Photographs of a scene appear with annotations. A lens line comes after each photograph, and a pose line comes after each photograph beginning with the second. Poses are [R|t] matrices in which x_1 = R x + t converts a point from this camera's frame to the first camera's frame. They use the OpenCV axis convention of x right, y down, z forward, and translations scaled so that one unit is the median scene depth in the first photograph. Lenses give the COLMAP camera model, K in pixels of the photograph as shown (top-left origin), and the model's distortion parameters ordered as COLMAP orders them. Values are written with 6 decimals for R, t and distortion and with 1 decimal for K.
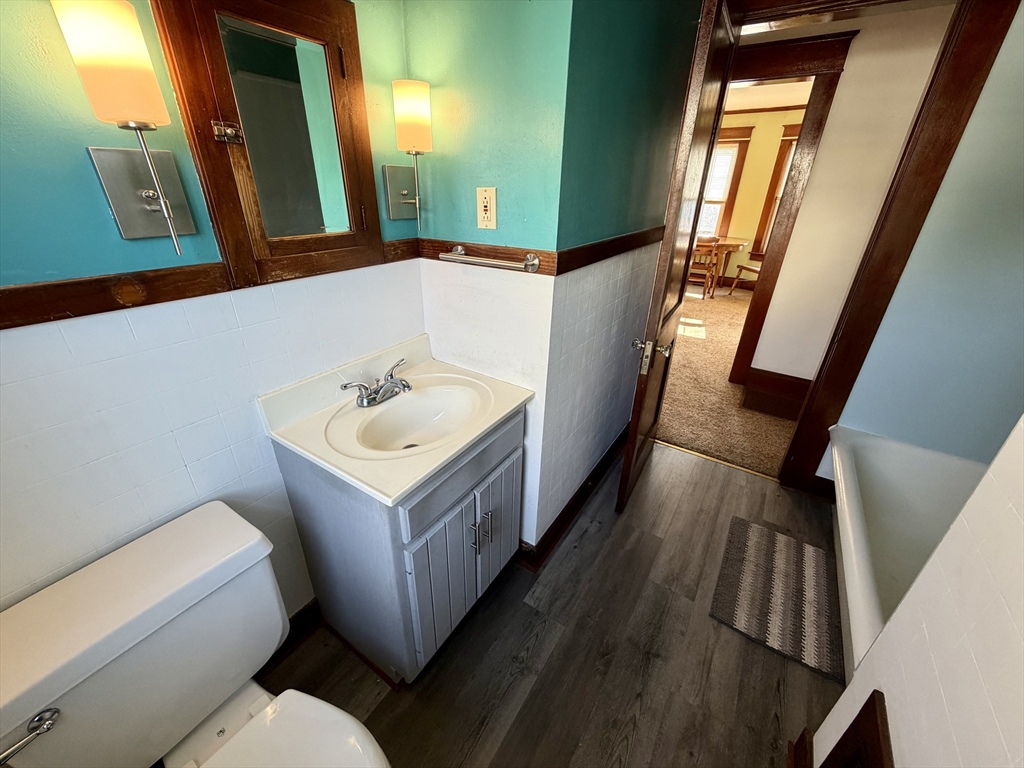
lens RADIAL K [[406.5, 0, 509.5], [0, 406.5, 384.5], [0, 0, 1]] dist [-0.000702, 0.000119]
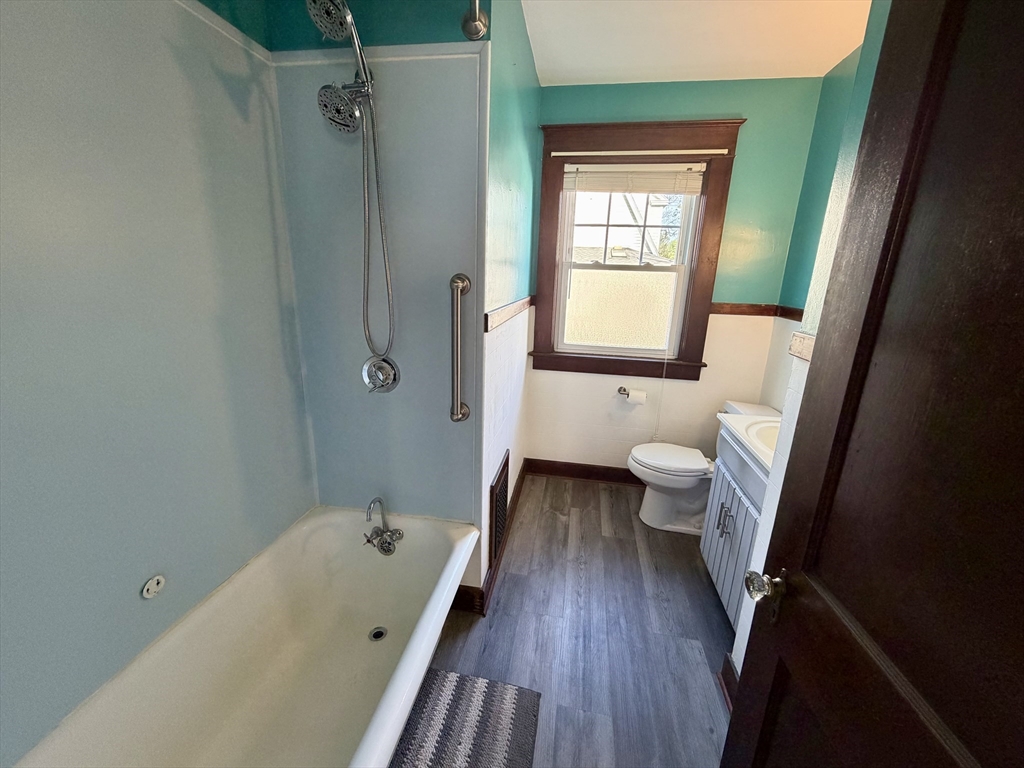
lens RADIAL K [[406.5, 0, 509.5], [0, 406.5, 384.5], [0, 0, 1]] dist [-0.000702, 0.000119]
pose [[-0.917900, 0.053198, -0.393230, 0.974669], [-0.219308, 0.757863, 0.614449, -0.567863], [0.330701, 0.650241, -0.683976, 1.271477]]
